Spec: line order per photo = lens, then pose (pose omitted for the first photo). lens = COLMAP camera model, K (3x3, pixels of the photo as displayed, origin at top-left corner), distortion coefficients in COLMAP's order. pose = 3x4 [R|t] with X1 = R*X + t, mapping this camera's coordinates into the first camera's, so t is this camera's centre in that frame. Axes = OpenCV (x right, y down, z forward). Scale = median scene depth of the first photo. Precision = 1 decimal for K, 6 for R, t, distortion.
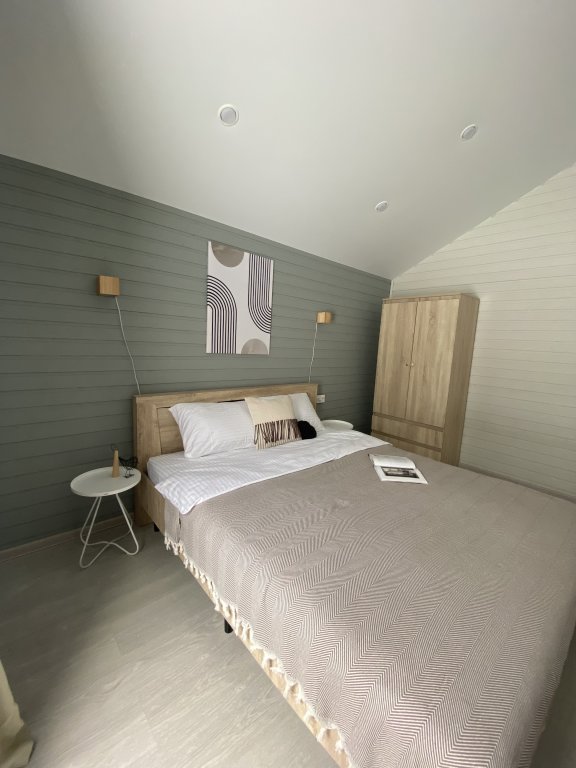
lens RADIAL K [[306.3, 0, 285.2], [0, 306.3, 384.7], [0, 0, 1]] dist [0.025356, -0.021496]
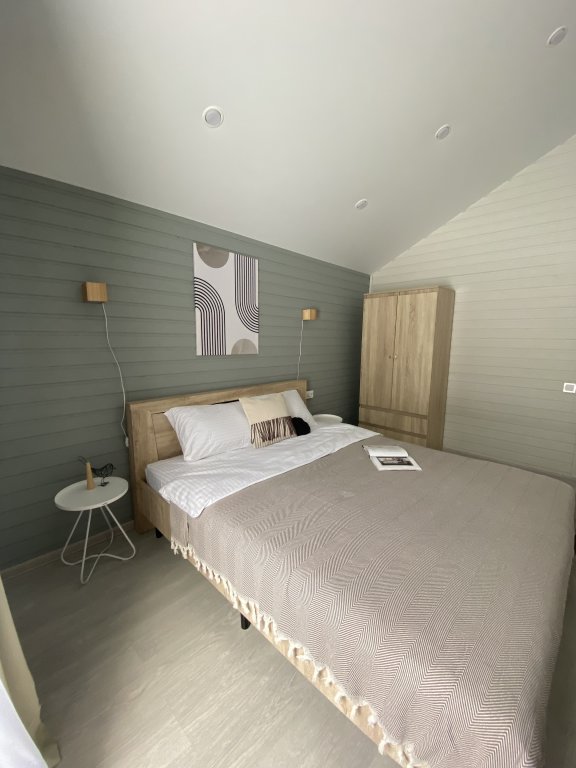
lens RADIAL K [[306.3, 0, 285.2], [0, 306.3, 384.7], [0, 0, 1]] dist [0.025356, -0.021496]
pose [[0.996233, -0.054540, 0.067415, -0.046596], [0.053656, 0.998449, 0.014855, -0.008811], [-0.068121, -0.011182, 0.997614, -0.014007]]
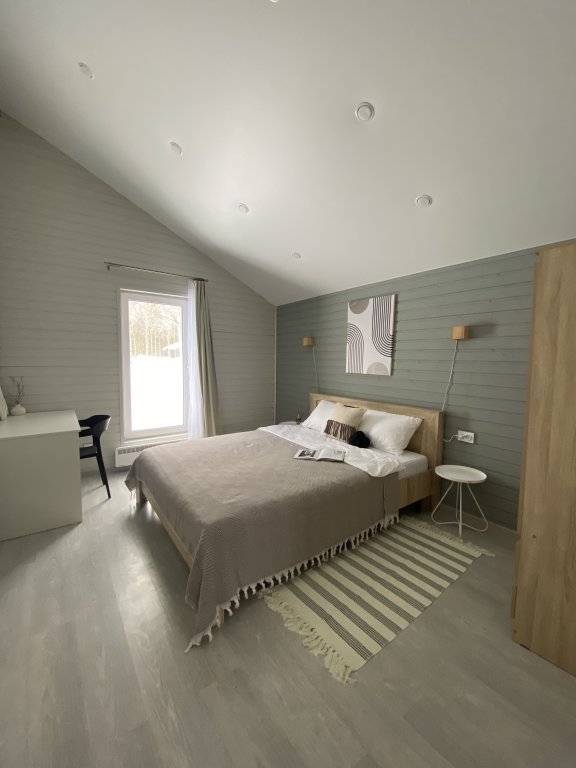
lens RADIAL K [[306.3, 0, 285.2], [0, 306.3, 384.7], [0, 0, 1]] dist [0.025356, -0.021496]
pose [[-0.087981, 0.028200, -0.995723, 1.362697], [-0.157019, 0.986710, 0.041818, -0.064011], [0.983669, 0.160027, -0.082384, 0.877481]]
